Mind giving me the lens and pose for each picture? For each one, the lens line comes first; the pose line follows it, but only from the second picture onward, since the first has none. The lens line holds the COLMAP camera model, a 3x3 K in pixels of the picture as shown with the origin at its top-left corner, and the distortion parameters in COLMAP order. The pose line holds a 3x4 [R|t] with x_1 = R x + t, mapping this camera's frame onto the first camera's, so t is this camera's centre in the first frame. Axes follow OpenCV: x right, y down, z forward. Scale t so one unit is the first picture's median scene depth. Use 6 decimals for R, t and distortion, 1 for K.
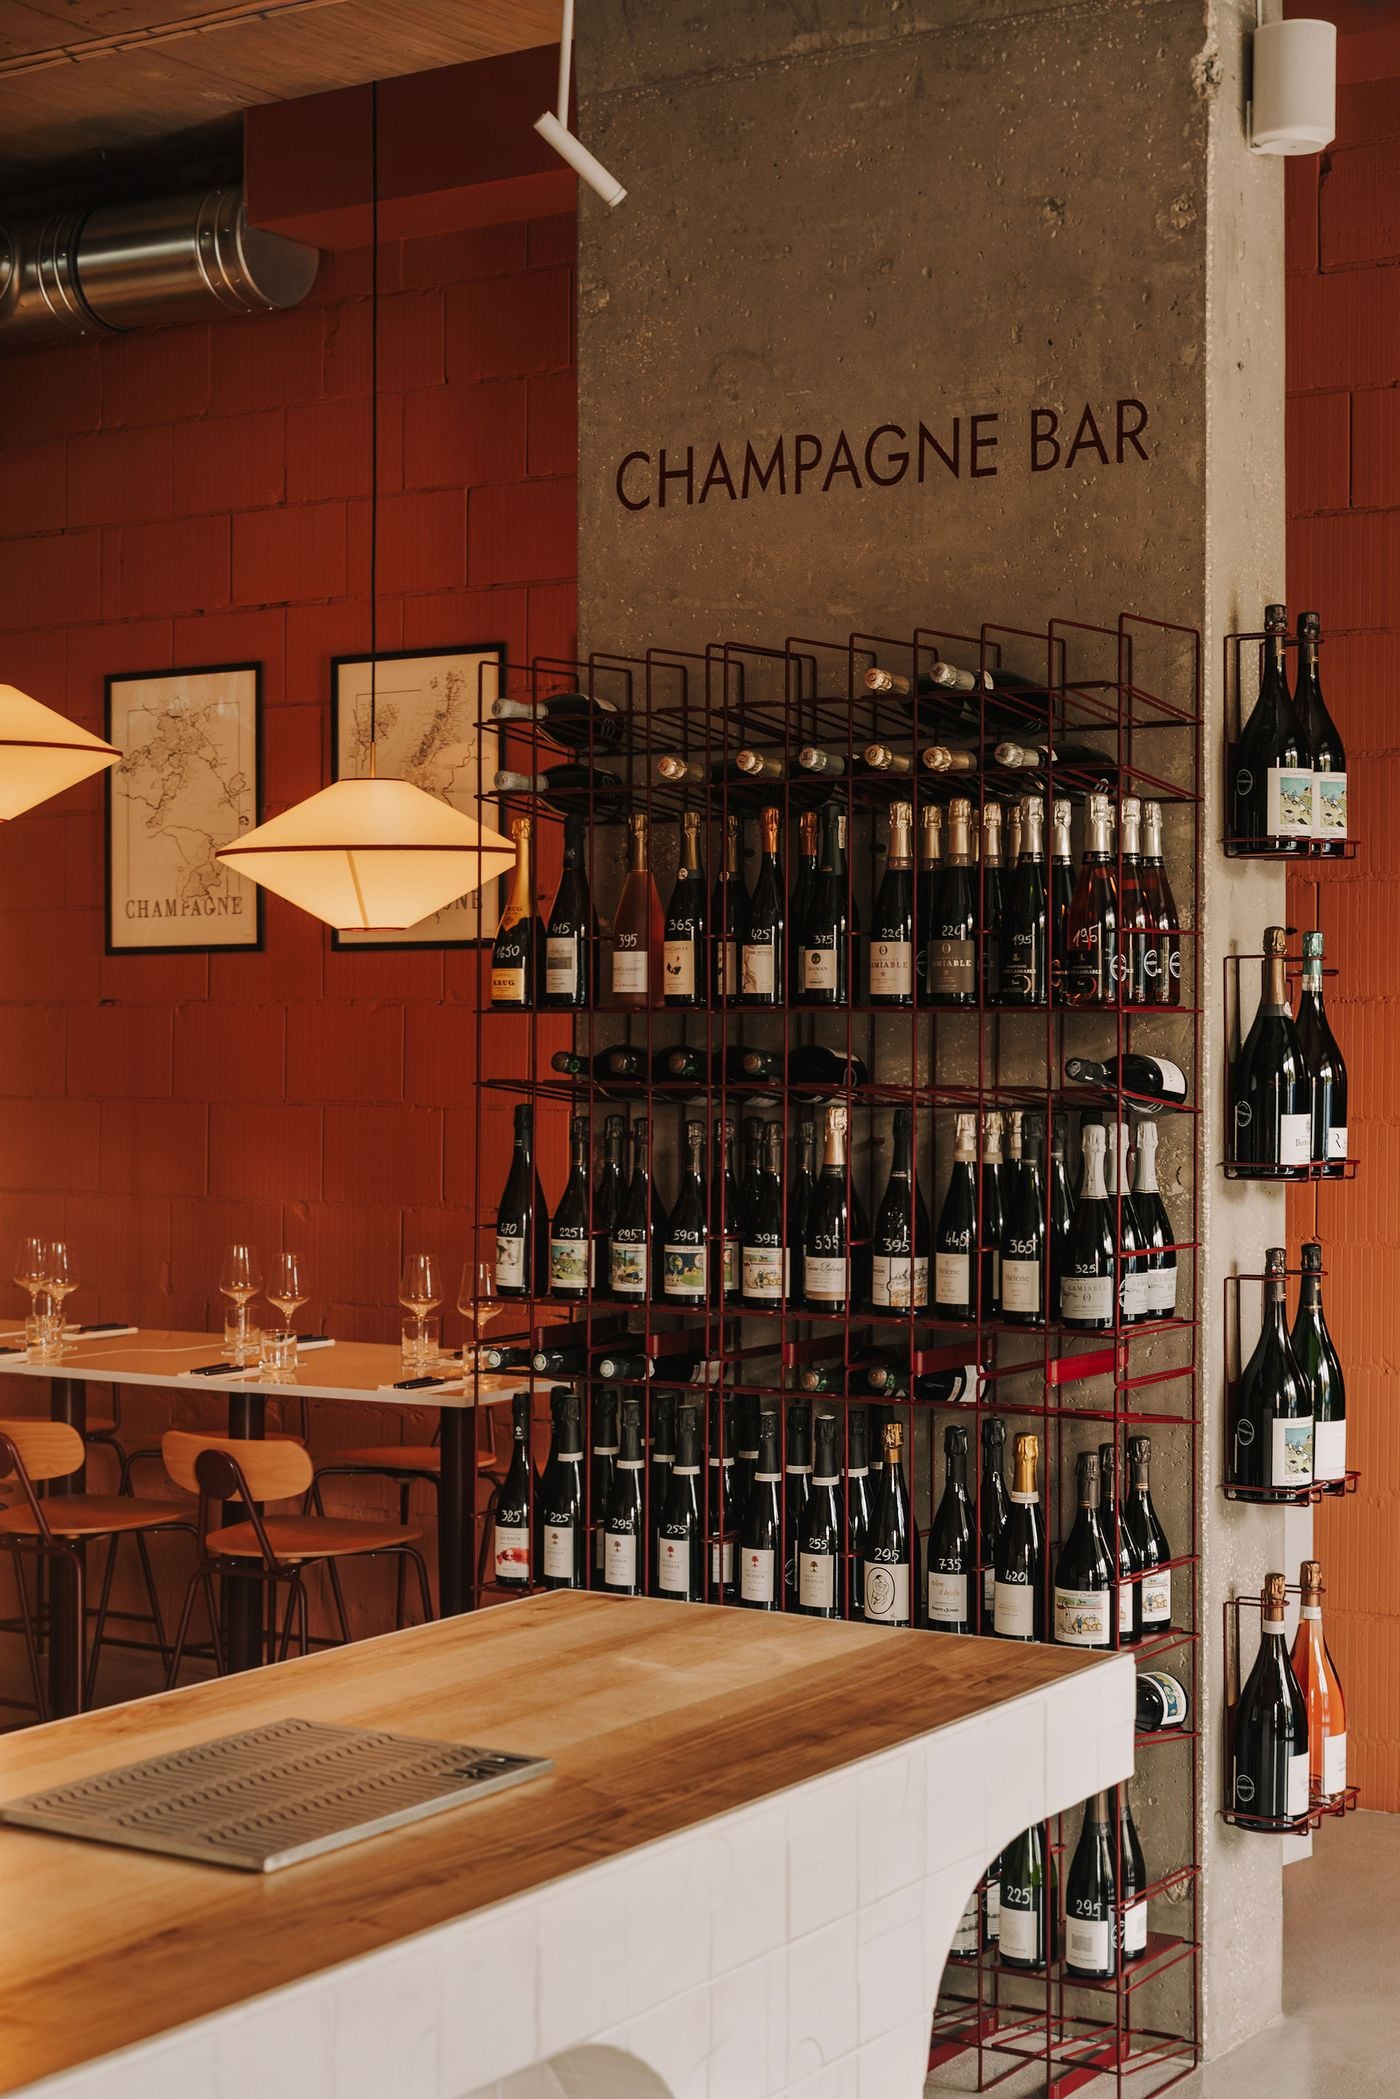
lens RADIAL K [[3193.5, 0, 703.9], [0, 3193.5, 981.2], [0, 0, 1]] dist [-0.032275, -0.008448]
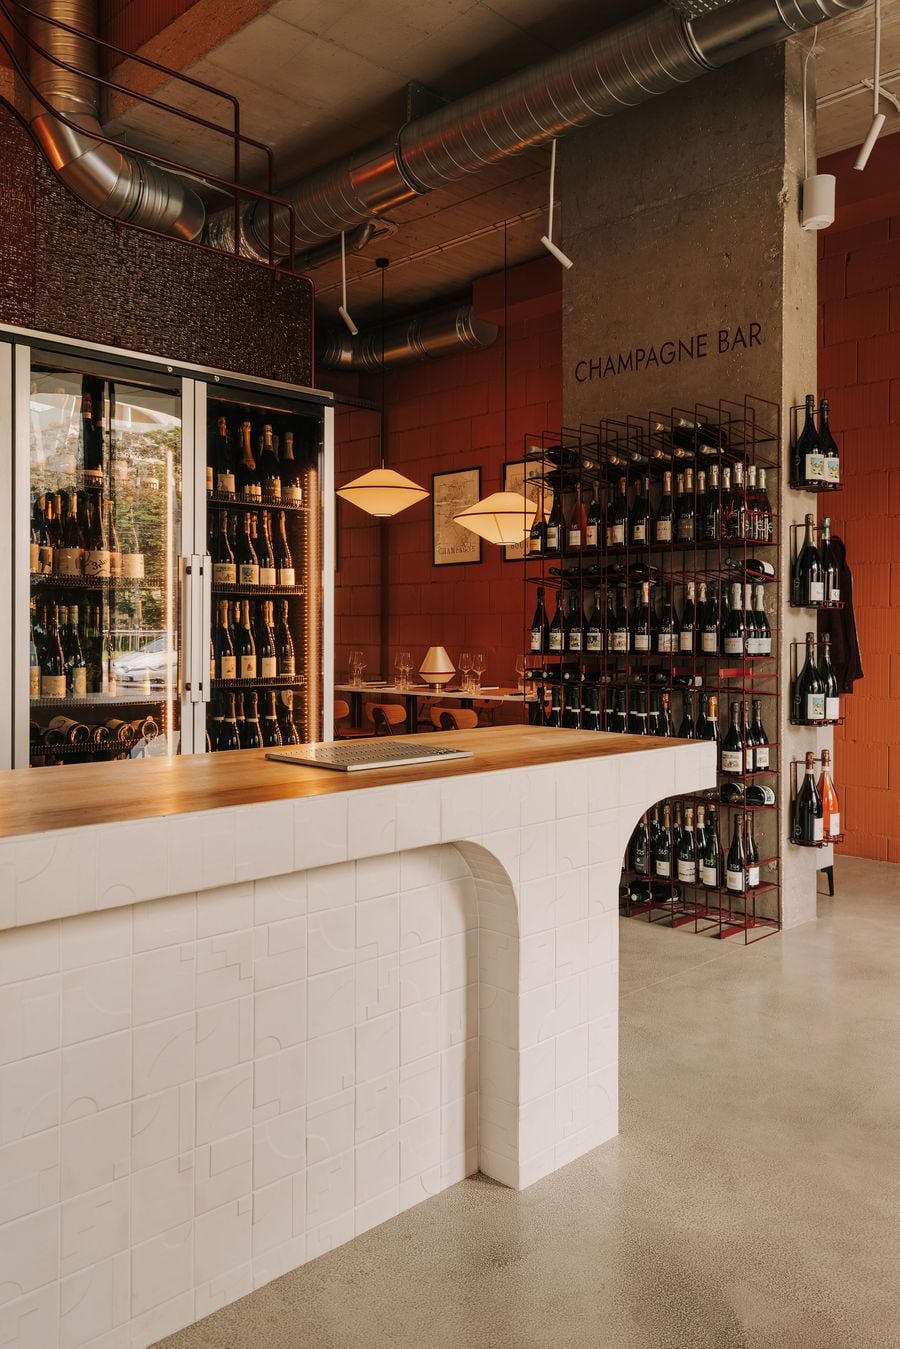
lens RADIAL K [[1029.4, 0, 455.7], [0, 1029.4, 634.2], [0, 0, 1]] dist [0.004367, 0.004362]
pose [[0.976800, 0.000585, -0.214154, 0.072627], [0.001393, 0.999958, 0.009086, 0.077418], [0.214150, -0.009174, 0.976758, 0.075977]]
